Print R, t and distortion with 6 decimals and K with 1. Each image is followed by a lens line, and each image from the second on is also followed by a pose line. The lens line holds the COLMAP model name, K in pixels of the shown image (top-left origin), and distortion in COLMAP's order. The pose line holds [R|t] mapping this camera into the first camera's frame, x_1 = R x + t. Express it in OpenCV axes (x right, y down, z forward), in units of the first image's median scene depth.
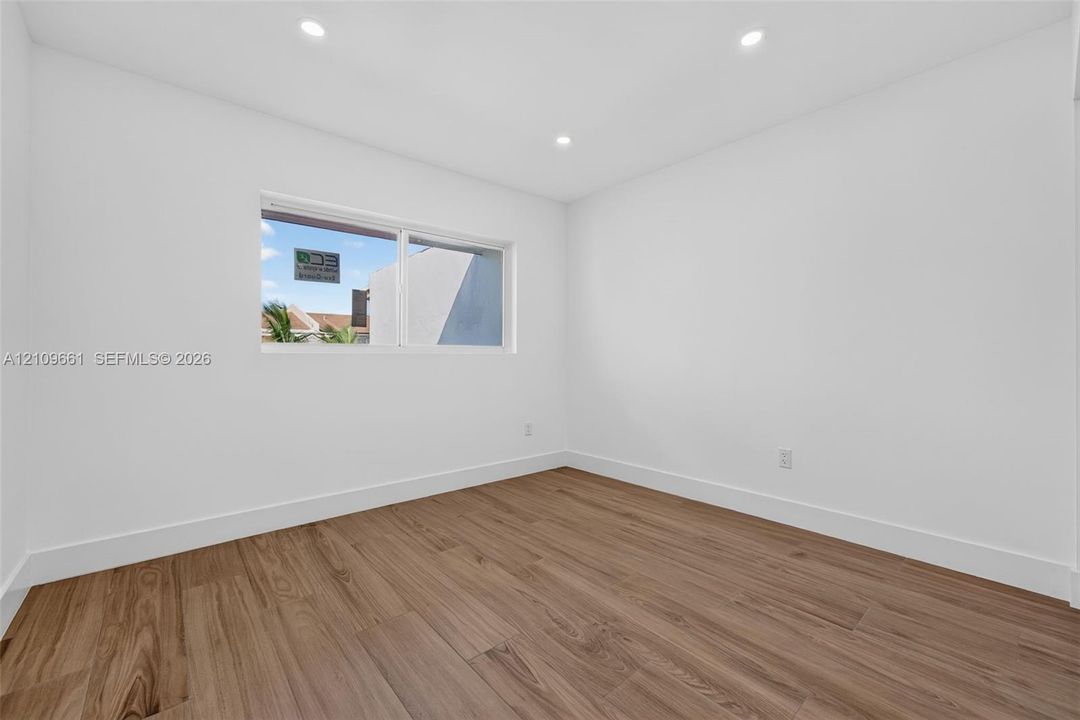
lens RADIAL K [[431.0, 0, 540.0], [0, 431.0, 360.0], [0, 0, 1]] dist [-0.045914, 0.023773]
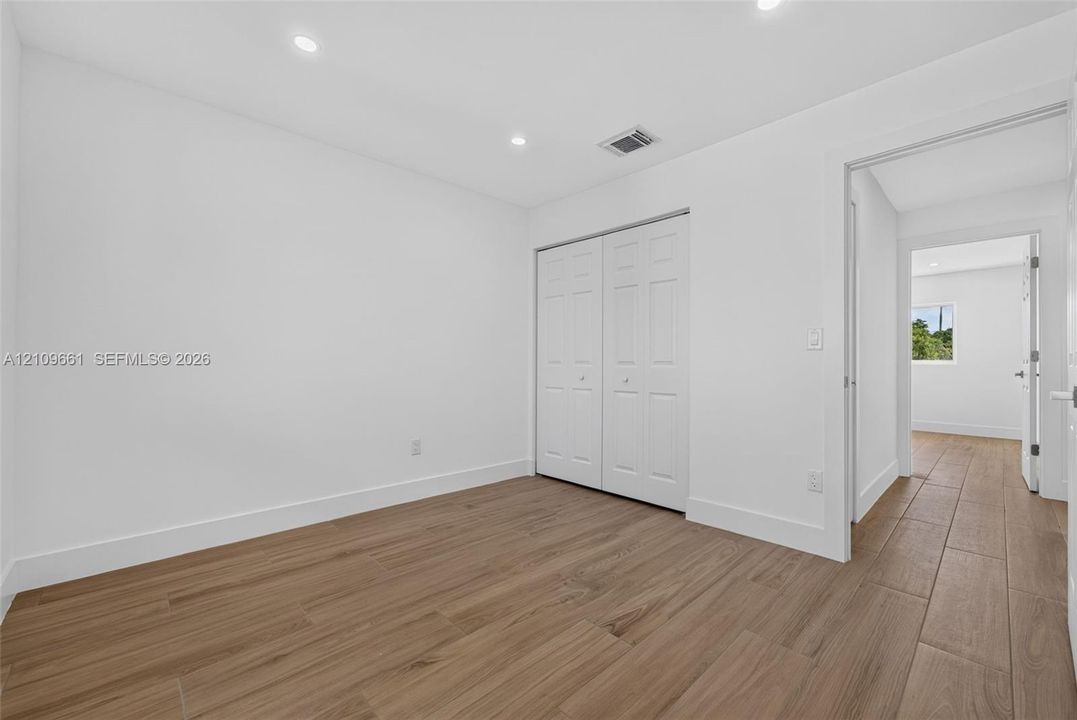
lens RADIAL K [[429.8, 0, 538.5], [0, 429.8, 360.0], [0, 0, 1]] dist [-0.045914, 0.023773]
pose [[-0.031027, 0.007211, 0.999493, -0.815368], [0.008709, 0.999938, -0.006943, -0.010088], [-0.999481, 0.008489, -0.031088, 0.826958]]
